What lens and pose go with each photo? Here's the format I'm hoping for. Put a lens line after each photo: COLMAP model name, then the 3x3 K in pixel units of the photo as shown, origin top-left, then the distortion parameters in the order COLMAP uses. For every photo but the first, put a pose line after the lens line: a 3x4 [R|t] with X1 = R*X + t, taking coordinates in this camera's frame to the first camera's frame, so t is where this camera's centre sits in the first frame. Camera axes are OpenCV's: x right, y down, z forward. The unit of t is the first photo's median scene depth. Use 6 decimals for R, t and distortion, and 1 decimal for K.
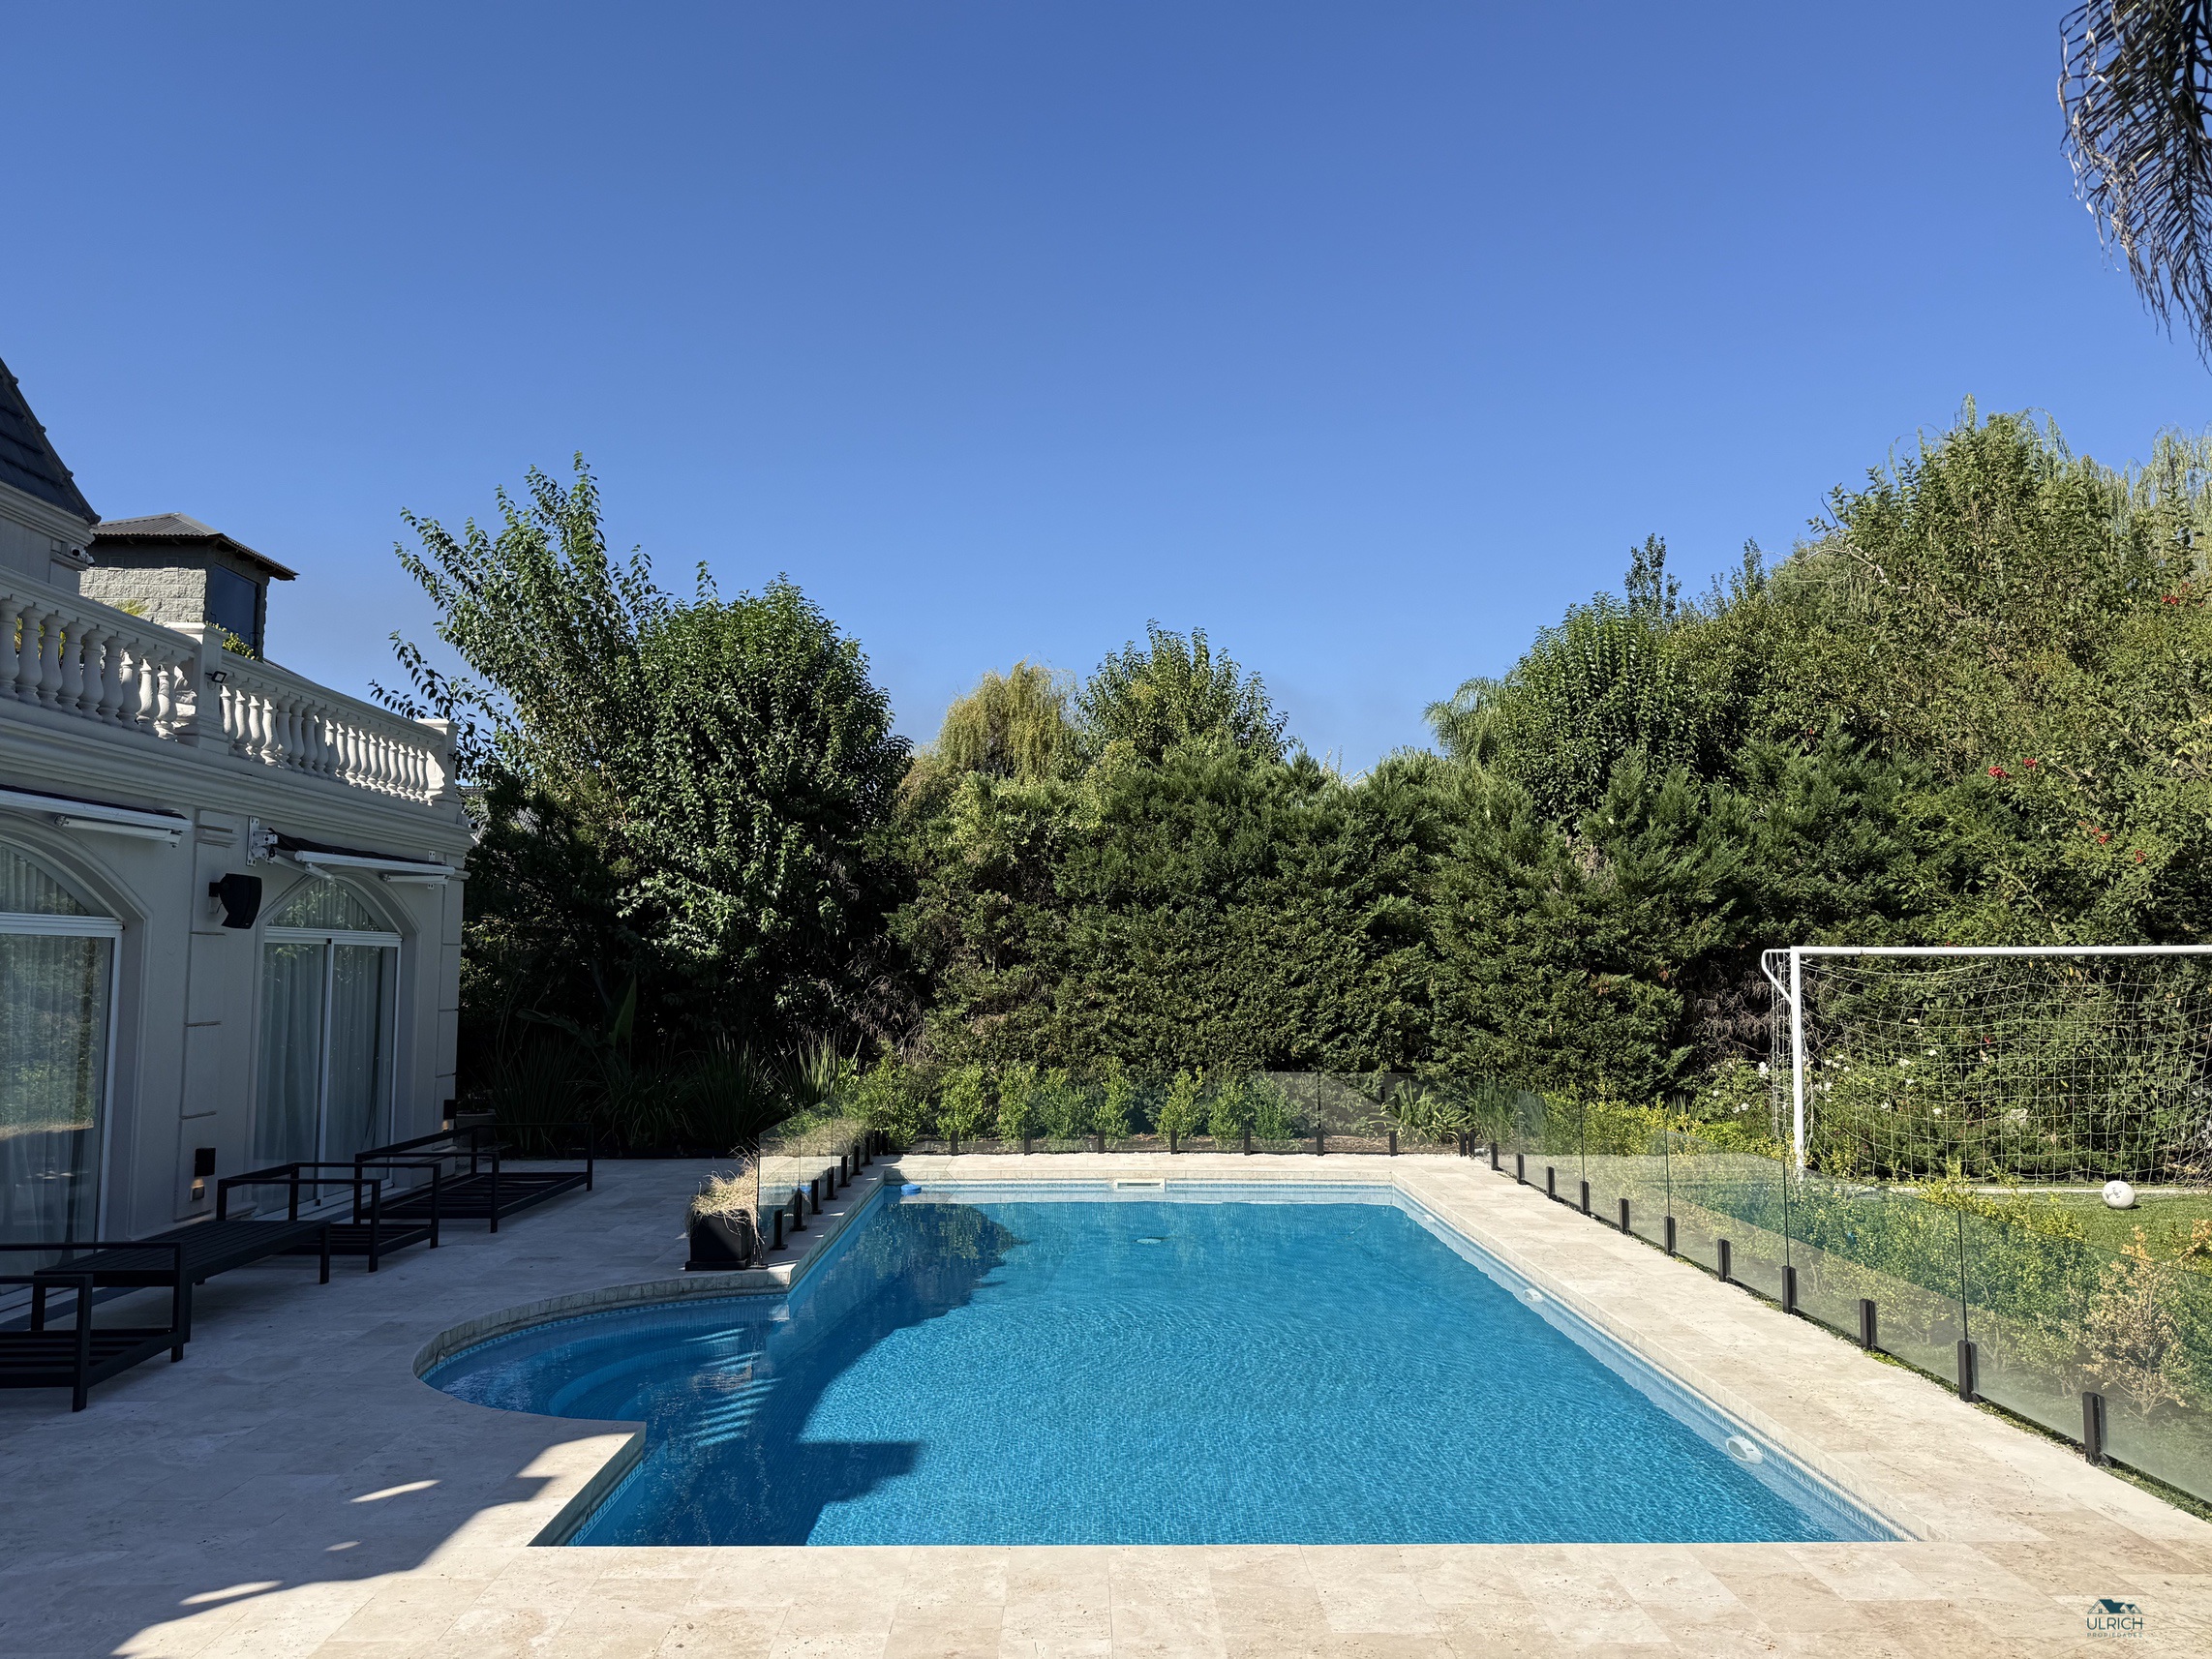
lens RADIAL K [[1583.3, 0, 1116.8], [0, 1583.3, 813.4], [0, 0, 1]] dist [0.088842, -0.105011]
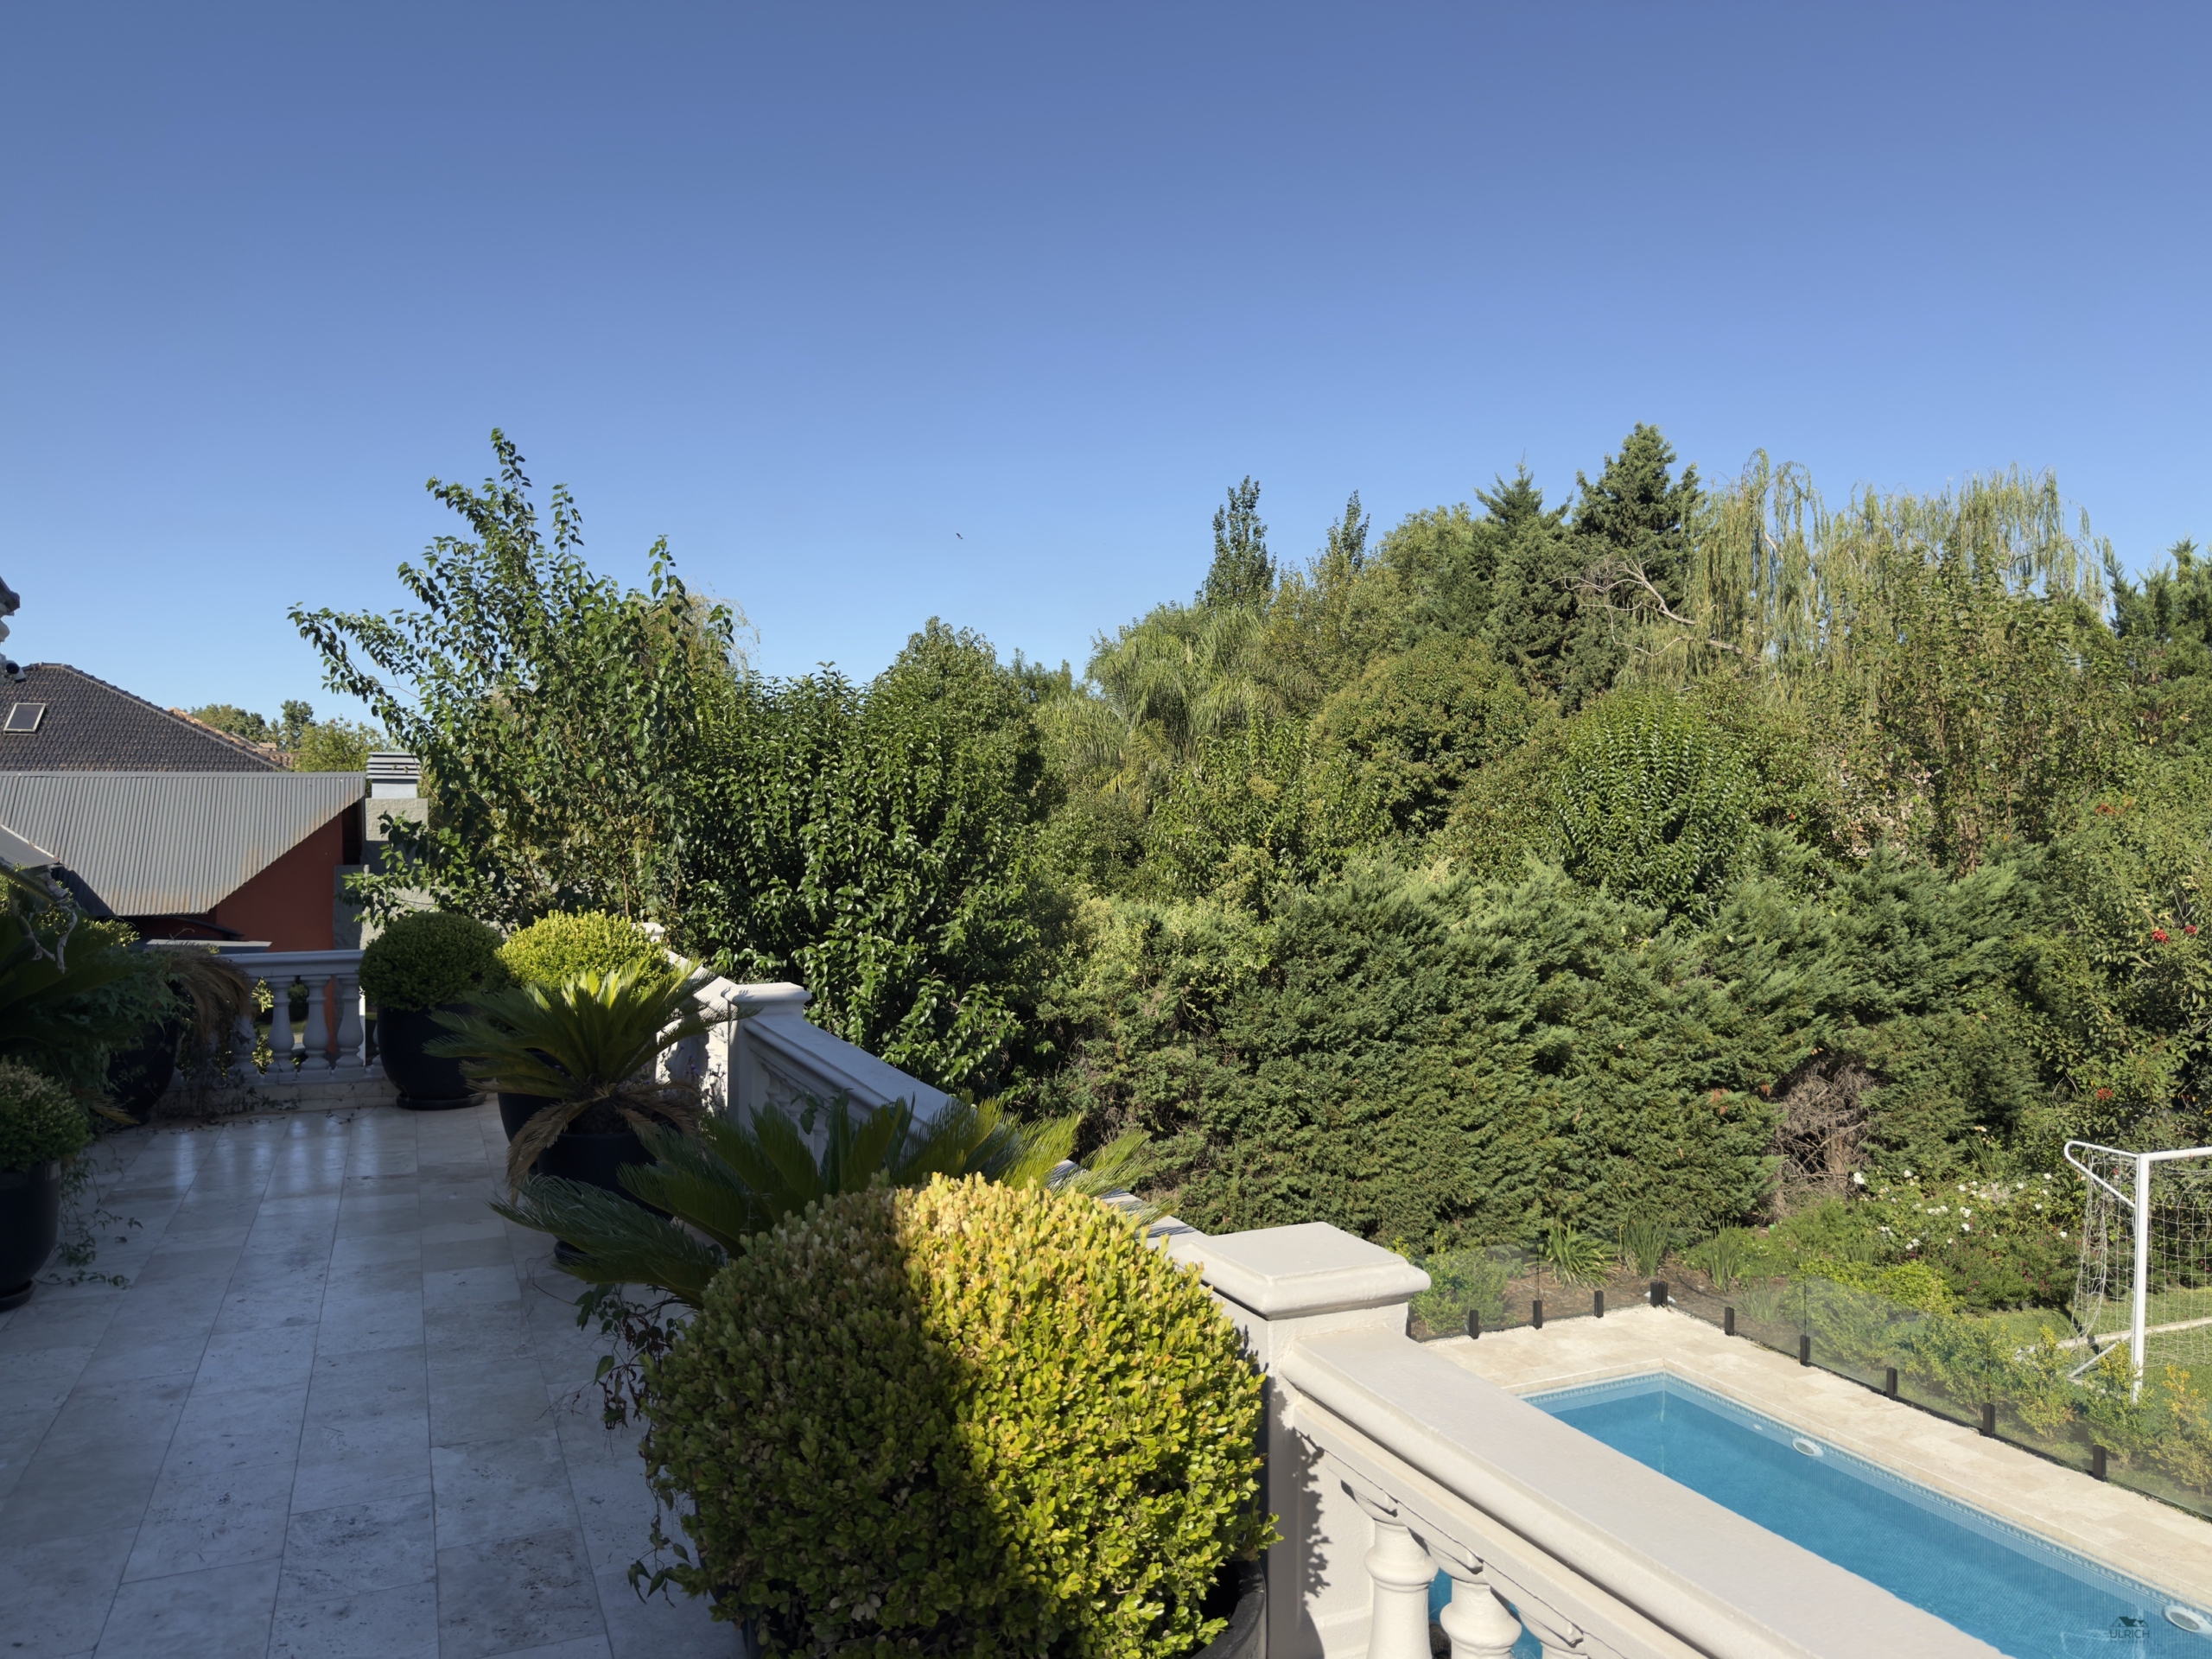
lens RADIAL K [[1583.4, 0, 1102.3], [0, 1583.4, 839.7], [0, 0, 1]] dist [0.088842, -0.105011]
pose [[0.926187, -0.010822, 0.376910, -0.429408], [-0.030584, 0.994138, 0.103698, -0.148146], [-0.375823, -0.107571, 0.920427, 0.244529]]
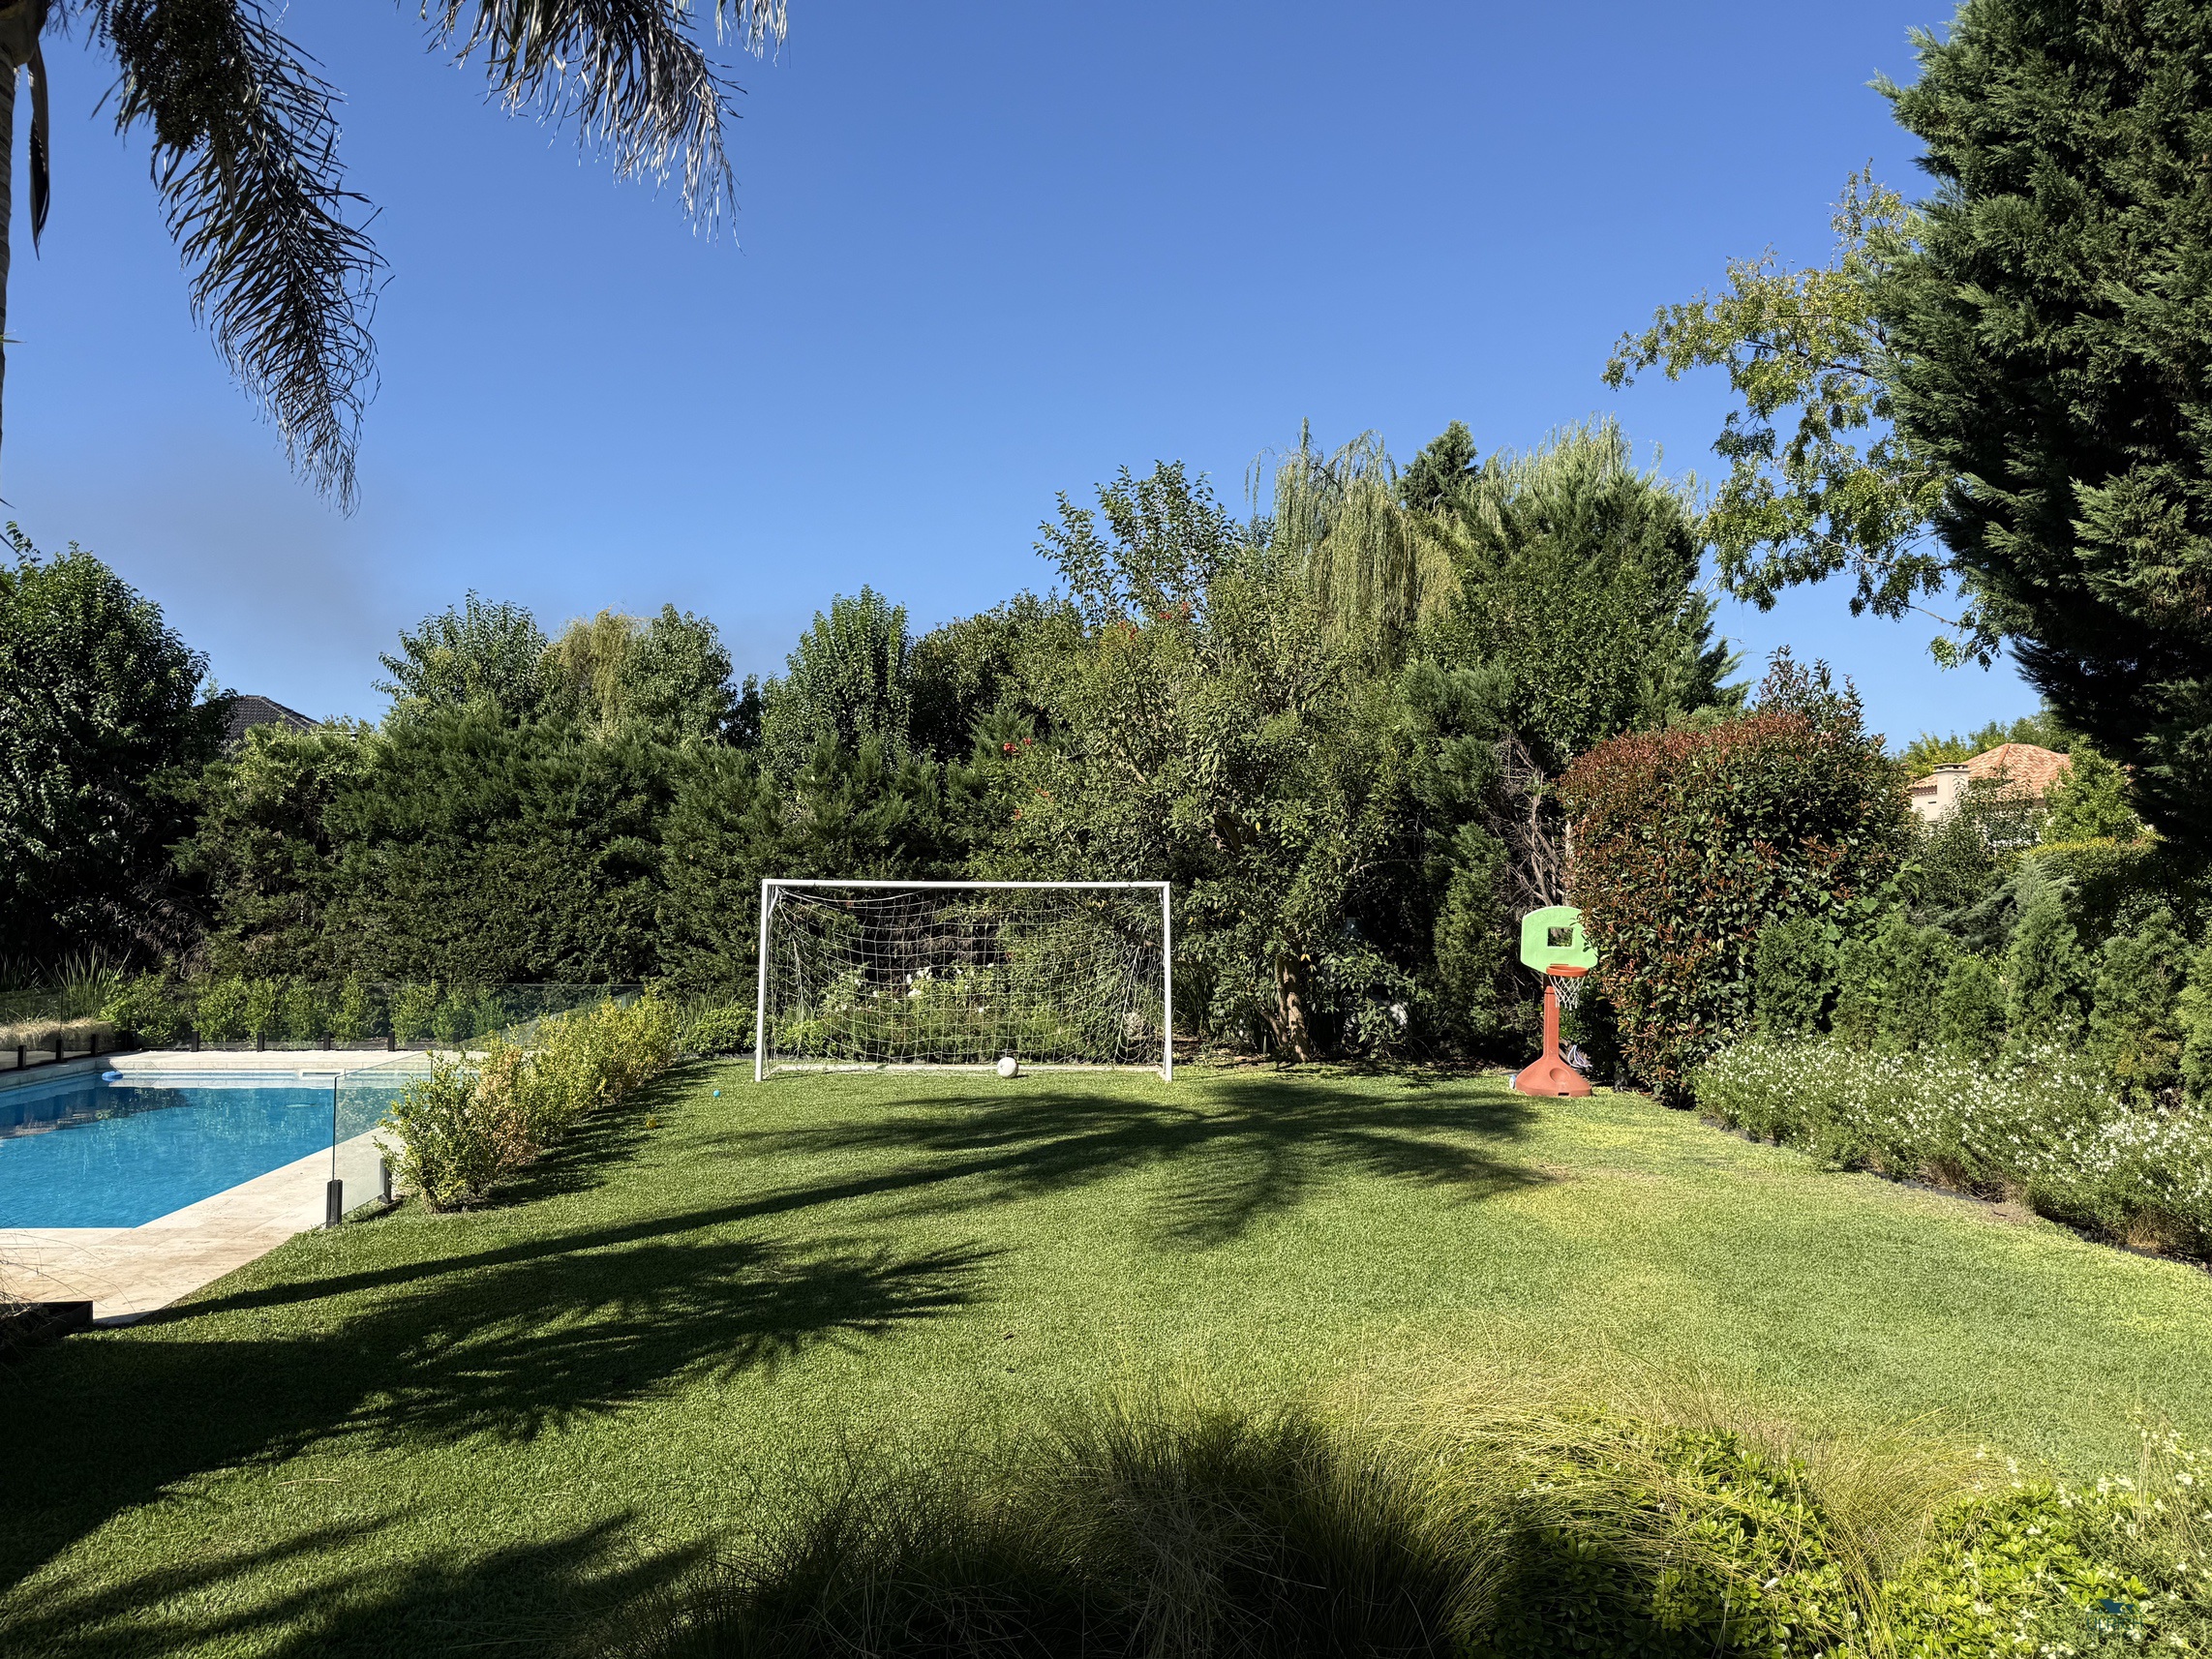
lens RADIAL K [[1583.3, 0, 1101.4], [0, 1583.3, 841.8], [0, 0, 1]] dist [0.088842, -0.105011]
pose [[0.995532, 0.015228, 0.093193, 0.418539], [-0.020508, 0.998223, 0.055956, -0.018433], [-0.092175, -0.057617, 0.994074, -0.215468]]
